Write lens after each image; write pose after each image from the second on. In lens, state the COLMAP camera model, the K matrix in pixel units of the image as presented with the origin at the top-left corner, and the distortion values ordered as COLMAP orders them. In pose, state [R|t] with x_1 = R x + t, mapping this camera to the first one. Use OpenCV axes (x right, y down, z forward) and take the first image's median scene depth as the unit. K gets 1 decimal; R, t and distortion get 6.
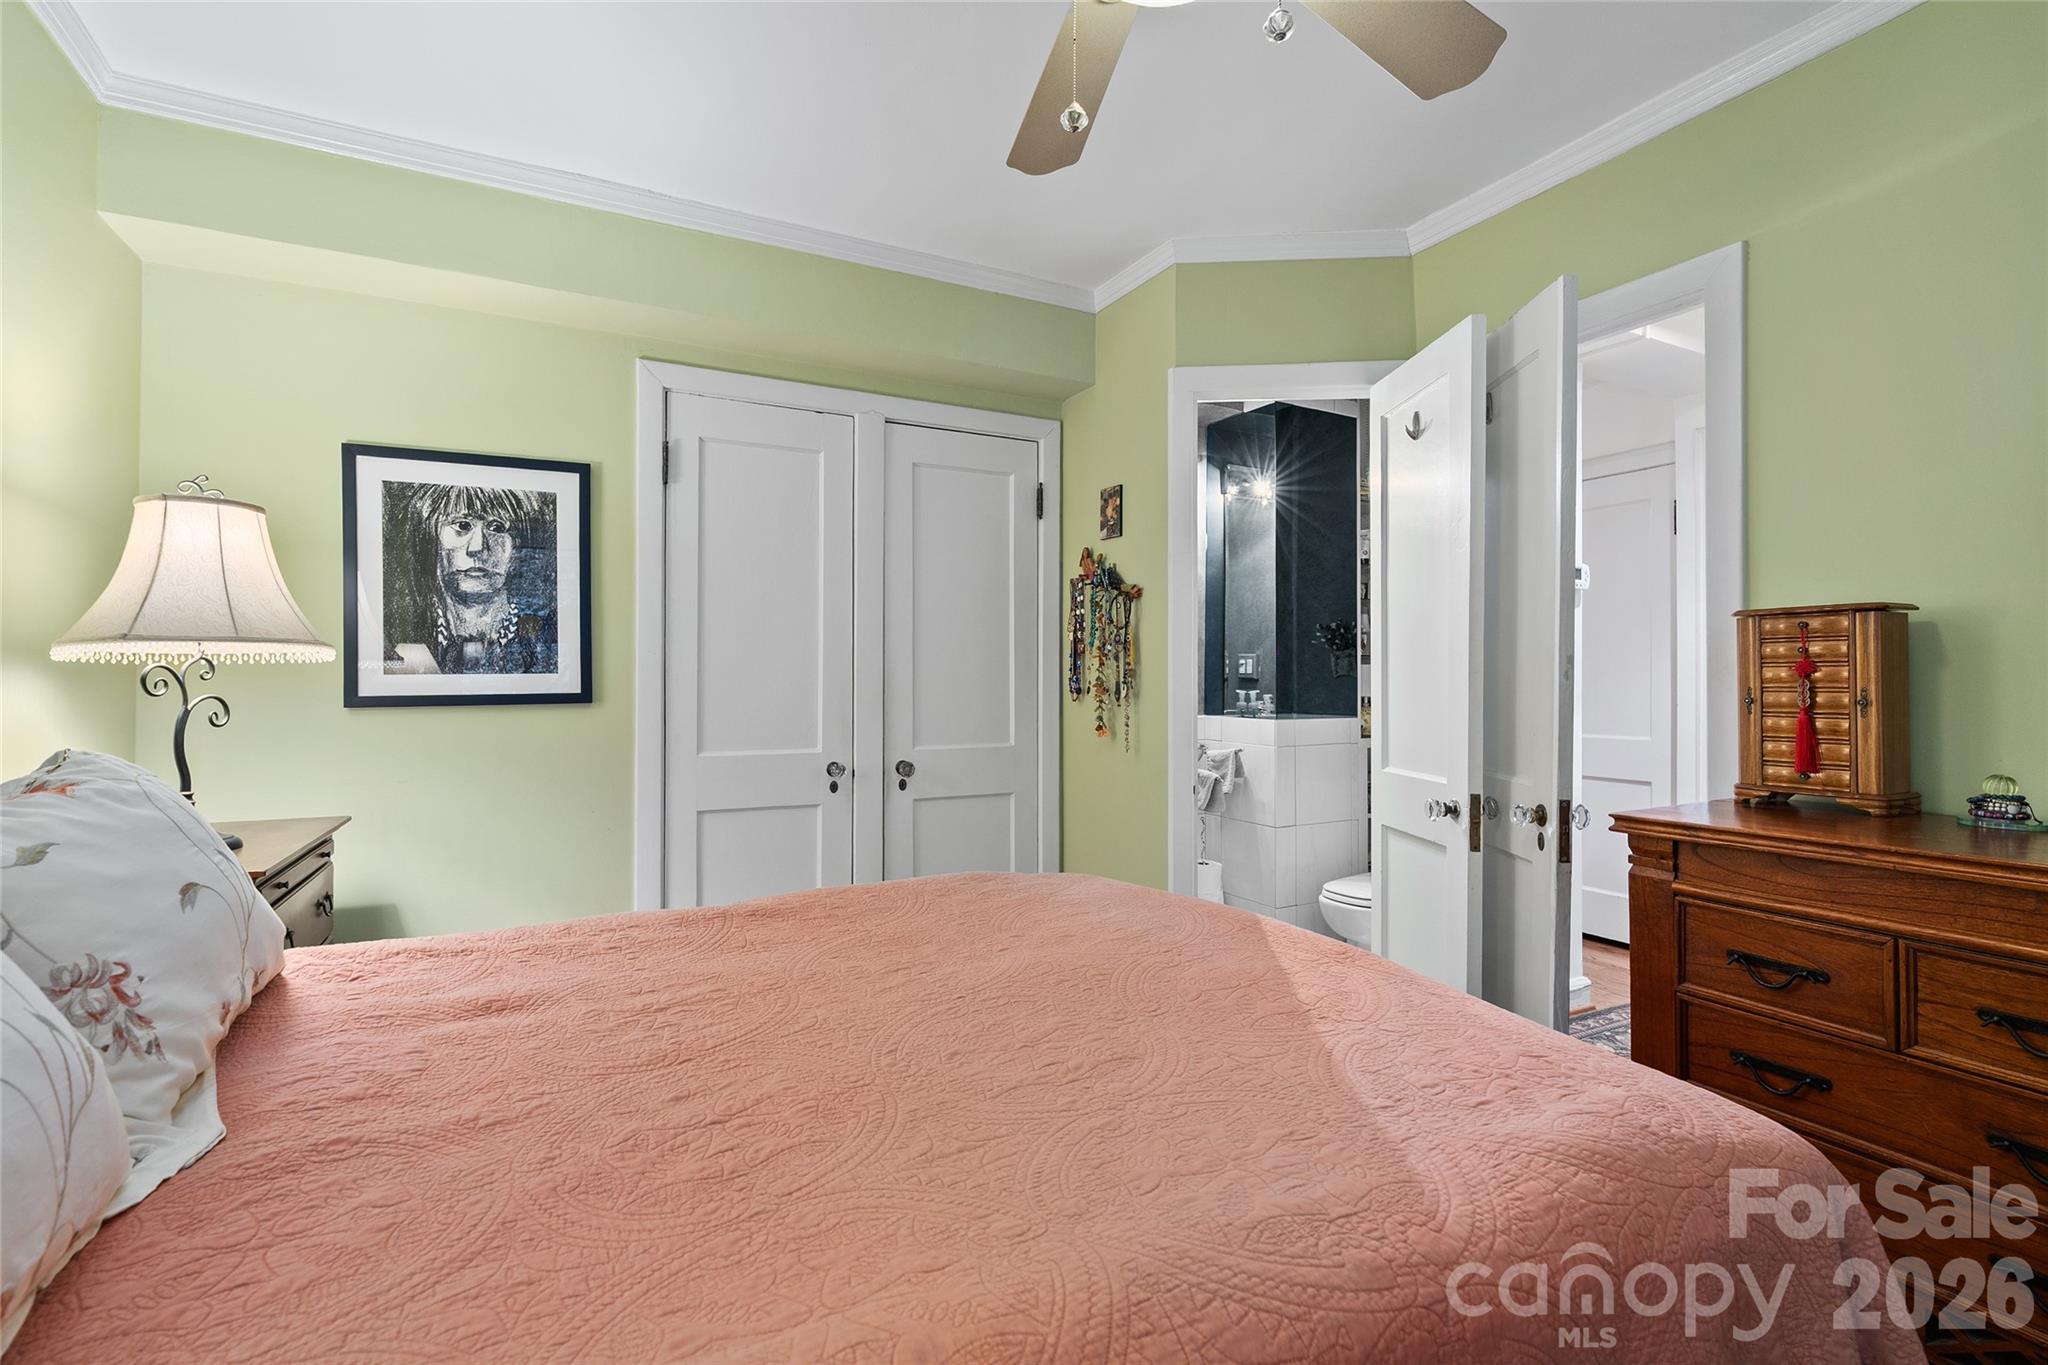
lens RADIAL K [[920.1, 0, 1016.8], [0, 920.1, 679.3], [0, 0, 1]] dist [0.000463, 0.000295]
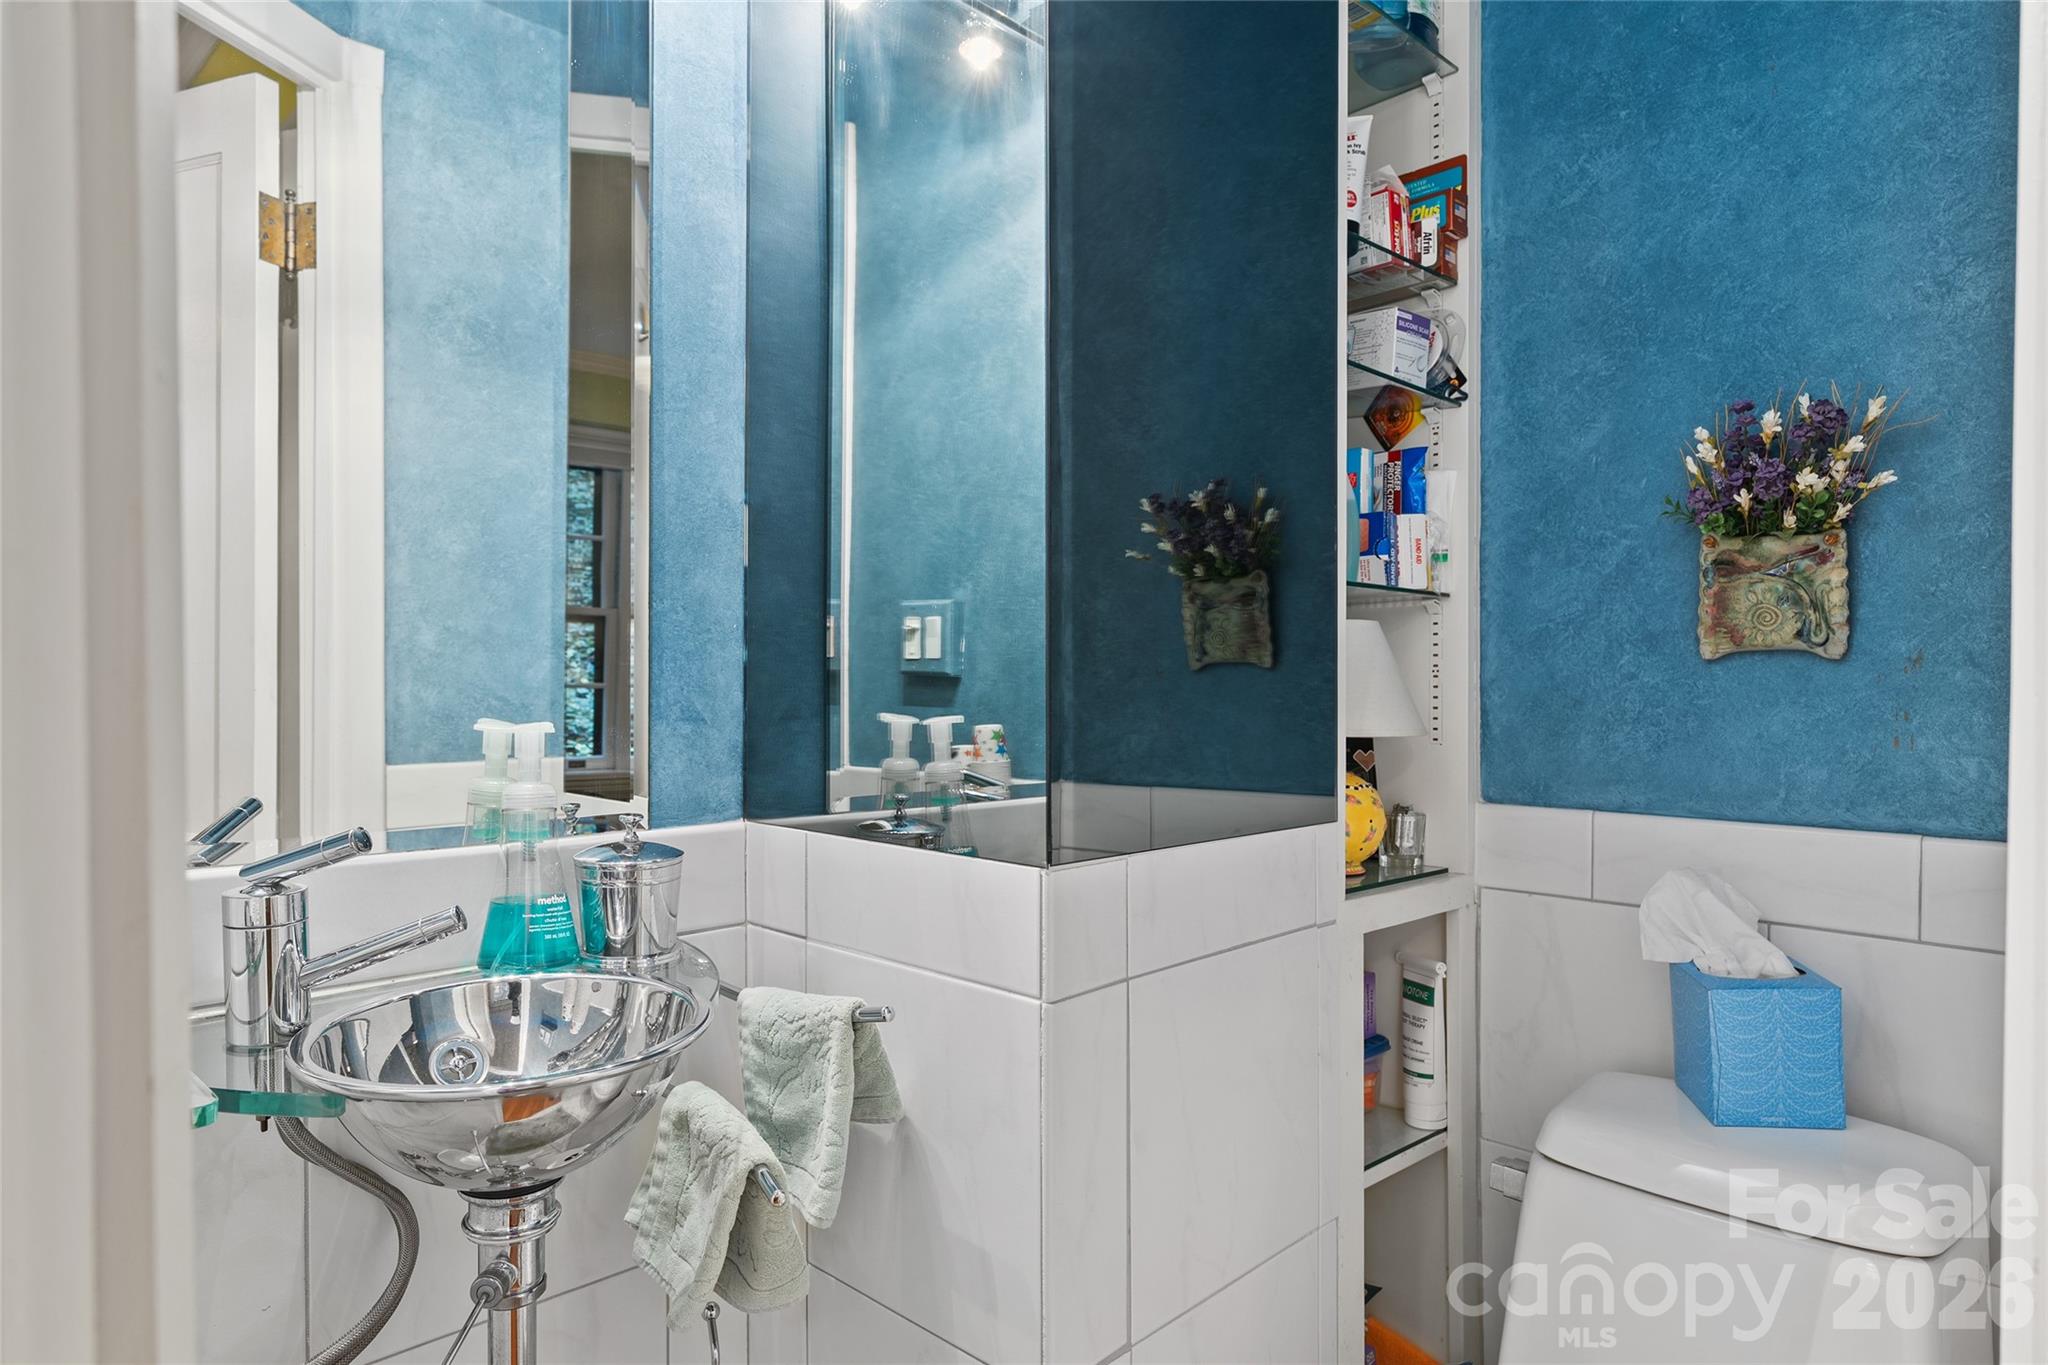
lens RADIAL K [[1213.0, 0, 1027.2], [0, 1213.0, 688.7], [0, 0, 1]] dist [0.001289, 0.000033]
pose [[0.951386, -0.002545, 0.307990, 0.172232], [0.002126, 0.999996, 0.001697, 0.003921], [-0.307993, -0.000959, 0.951388, 0.657067]]
